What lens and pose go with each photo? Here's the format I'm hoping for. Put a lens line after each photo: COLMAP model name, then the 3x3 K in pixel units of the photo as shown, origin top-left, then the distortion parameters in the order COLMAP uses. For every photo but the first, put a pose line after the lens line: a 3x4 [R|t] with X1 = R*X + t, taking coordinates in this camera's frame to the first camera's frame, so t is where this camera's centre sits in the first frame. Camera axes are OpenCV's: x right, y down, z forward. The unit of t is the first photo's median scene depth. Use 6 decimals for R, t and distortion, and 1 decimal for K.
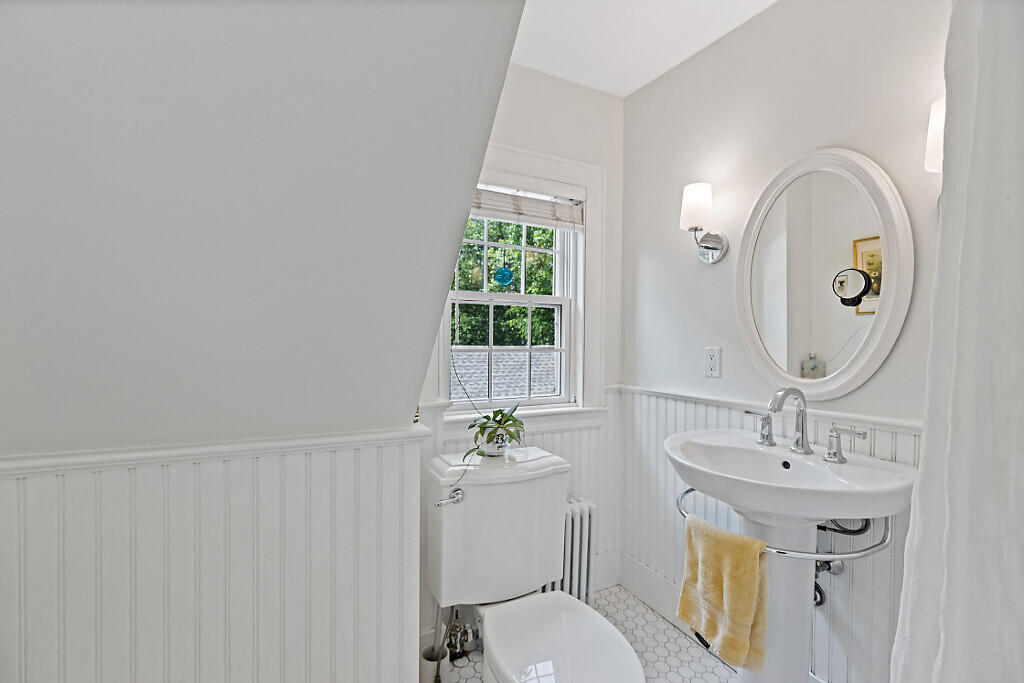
lens RADIAL K [[462.0, 0, 508.1], [0, 462.0, 345.5], [0, 0, 1]] dist [-0.000285, -0.000897]
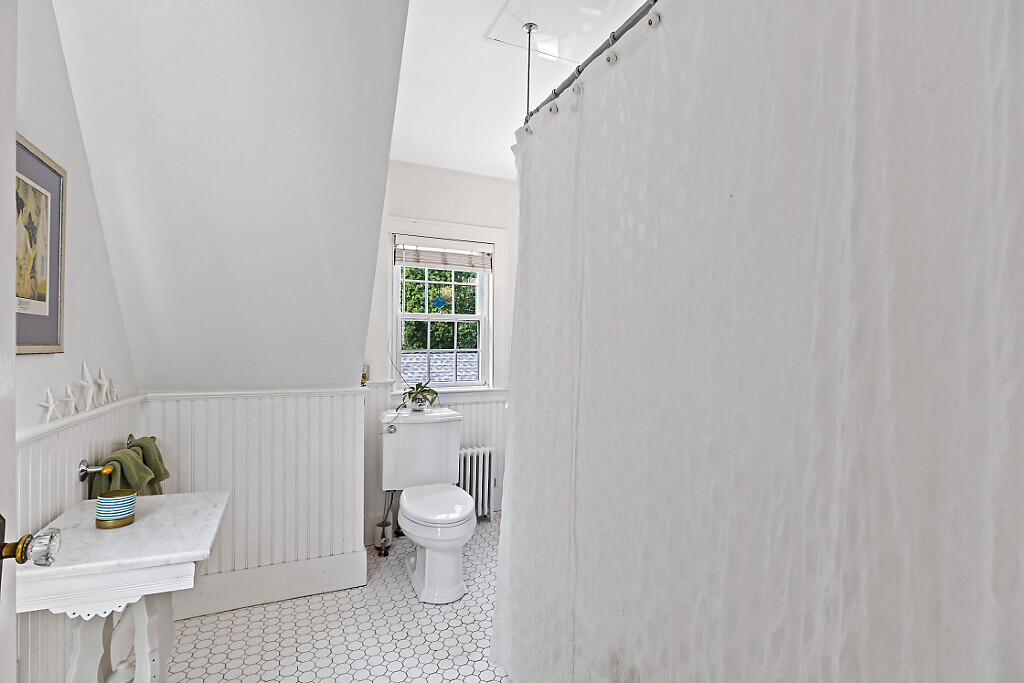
lens RADIAL K [[488.4, 0, 509.7], [0, 488.4, 346.5], [0, 0, 1]] dist [-0.001392, -0.000309]
pose [[0.997867, -0.005109, -0.065076, 0.350190], [0.004395, 0.999929, -0.011113, 0.016808], [0.065128, 0.010804, 0.997818, -0.649918]]
